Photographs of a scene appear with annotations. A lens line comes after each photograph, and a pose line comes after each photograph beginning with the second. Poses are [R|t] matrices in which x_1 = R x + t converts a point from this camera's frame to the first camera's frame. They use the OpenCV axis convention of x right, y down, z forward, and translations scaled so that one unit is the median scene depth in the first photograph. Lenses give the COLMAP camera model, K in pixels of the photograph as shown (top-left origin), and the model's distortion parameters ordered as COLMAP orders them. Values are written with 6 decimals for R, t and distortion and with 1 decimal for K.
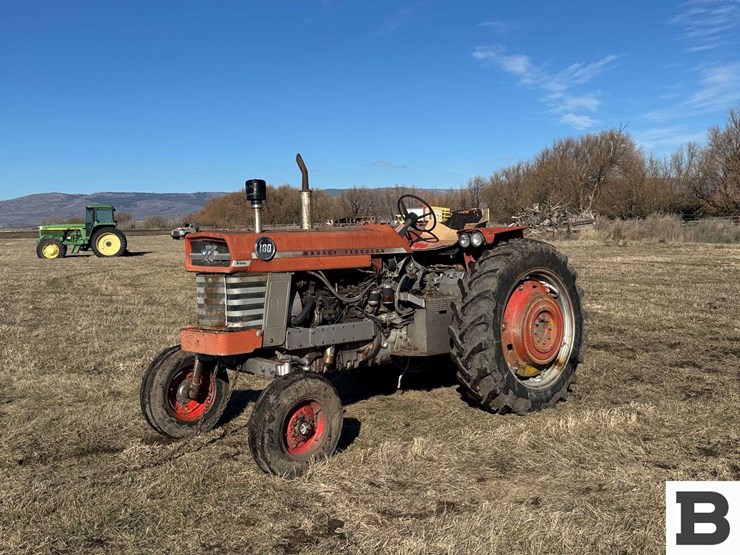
lens RADIAL K [[810.1, 0, 379.9], [0, 810.1, 265.7], [0, 0, 1]] dist [0.093081, -0.339918]
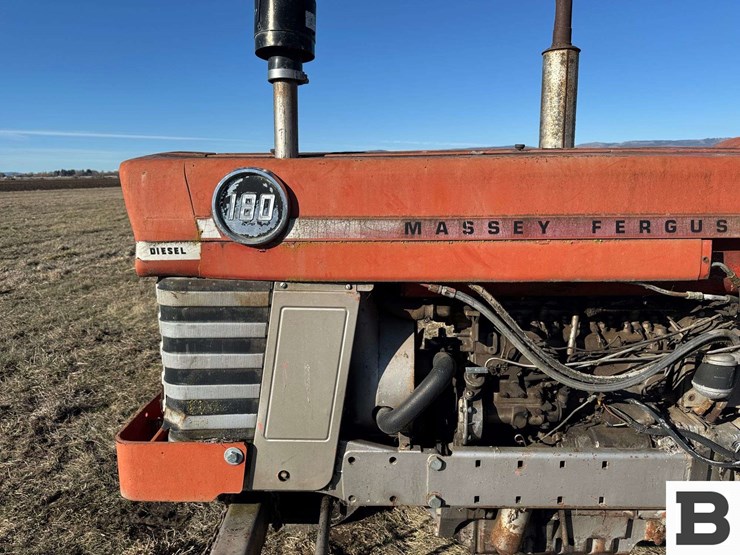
lens RADIAL K [[530.0, 0, 370.0], [0, 530.0, 277.5], [0, 0, 1]] dist [0.038361, -0.041700]
pose [[0.720200, 0.145296, -0.678381, 0.029865], [-0.035571, 0.984271, 0.173048, -0.027030], [0.692854, -0.100499, 0.714040, 0.747730]]
